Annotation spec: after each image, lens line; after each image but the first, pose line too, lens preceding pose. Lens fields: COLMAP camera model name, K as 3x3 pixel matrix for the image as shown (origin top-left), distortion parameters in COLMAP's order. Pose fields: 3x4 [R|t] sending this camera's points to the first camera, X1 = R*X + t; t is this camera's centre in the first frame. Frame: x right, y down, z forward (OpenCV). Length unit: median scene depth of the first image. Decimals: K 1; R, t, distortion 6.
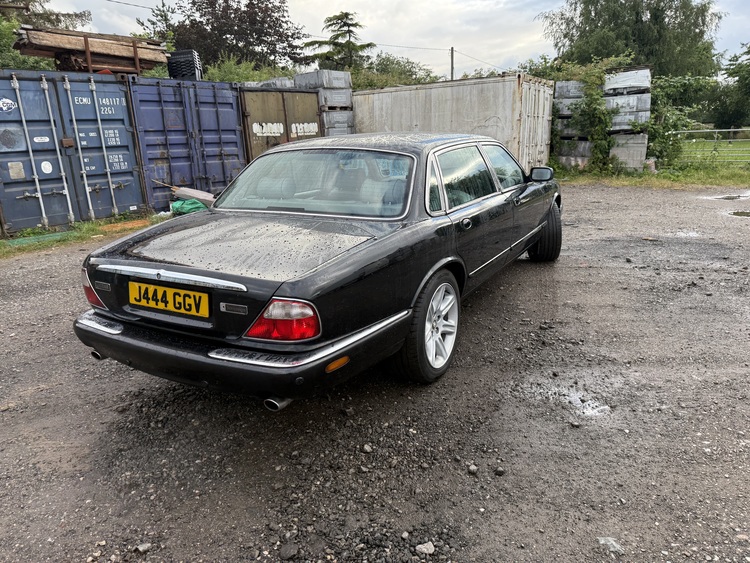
lens RADIAL K [[532.8, 0, 372.3], [0, 532.8, 284.6], [0, 0, 1]] dist [-0.000524, -0.013088]
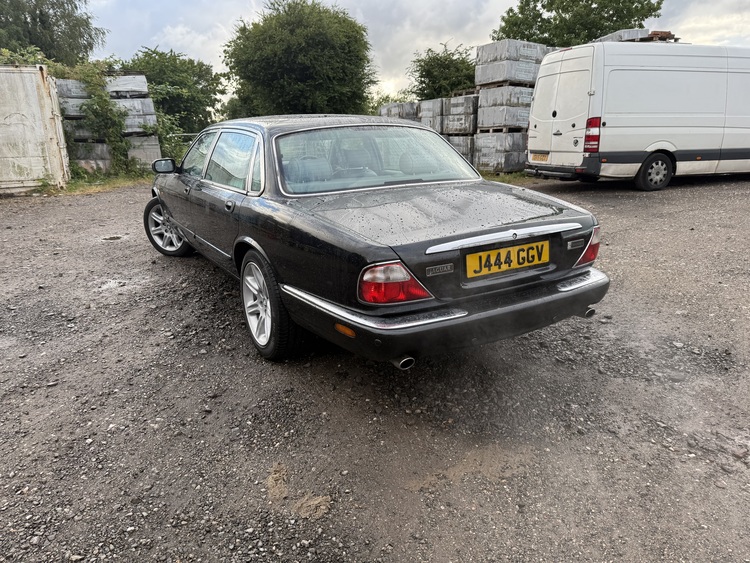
lens RADIAL K [[532.8, 0, 367.5], [0, 532.8, 283.4], [0, 0, 1]] dist [-0.000524, -0.013088]
pose [[0.488513, -0.221383, 0.844005, -0.248291], [0.237588, 0.964479, 0.115466, -0.019779], [-0.839587, 0.144119, 0.523758, 0.123392]]
